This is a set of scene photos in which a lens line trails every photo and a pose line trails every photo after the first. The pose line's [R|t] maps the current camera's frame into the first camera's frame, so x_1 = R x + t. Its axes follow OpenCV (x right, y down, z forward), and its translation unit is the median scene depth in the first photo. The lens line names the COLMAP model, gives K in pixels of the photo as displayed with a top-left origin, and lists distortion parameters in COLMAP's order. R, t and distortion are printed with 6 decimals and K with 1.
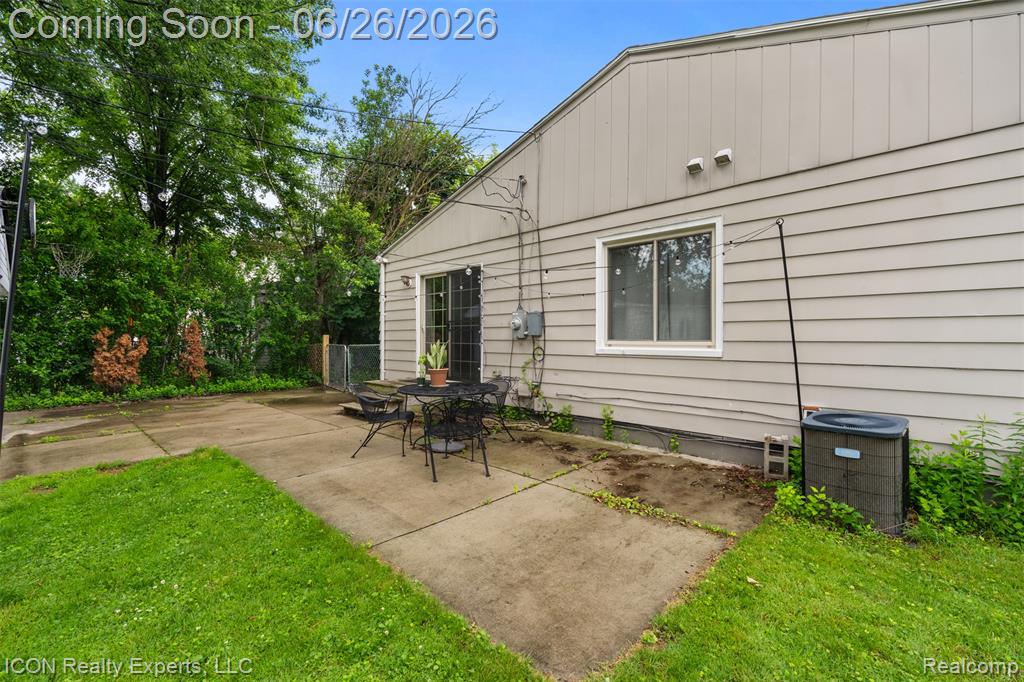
lens RADIAL K [[446.3, 0, 509.5], [0, 446.3, 338.8], [0, 0, 1]] dist [0.000810, 0.000023]
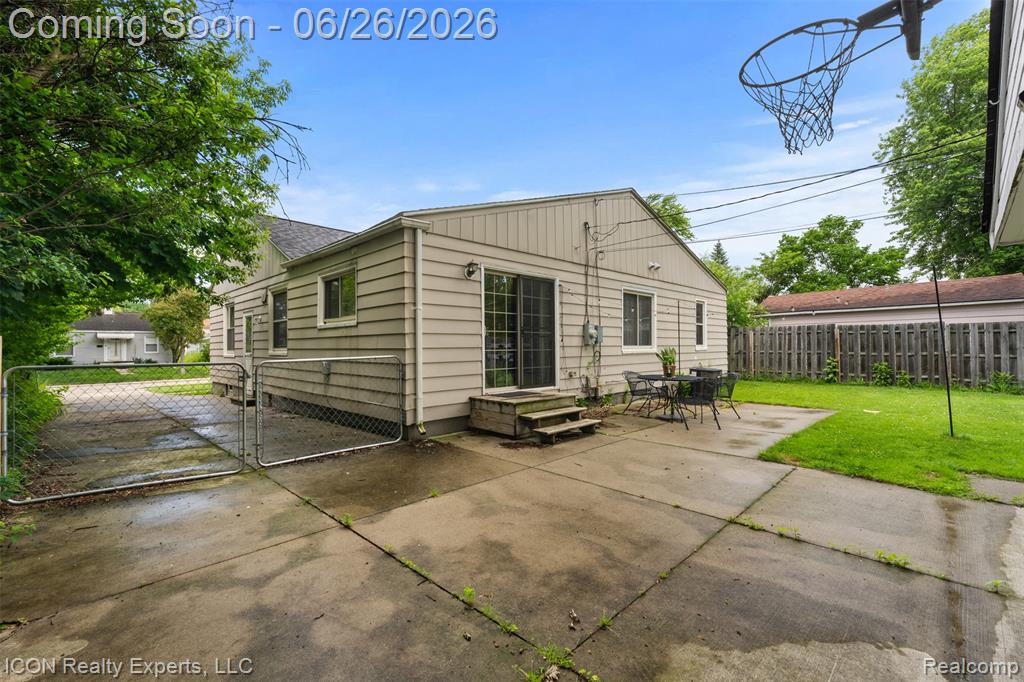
lens RADIAL K [[446.3, 0, 509.5], [0, 446.3, 343.1], [0, 0, 1]] dist [0.000810, 0.000023]
pose [[0.029793, 0.014118, 0.999456, -1.315471], [0.012914, 0.999811, -0.014508, 0.010512], [-0.999473, 0.013339, 0.029605, 1.206154]]
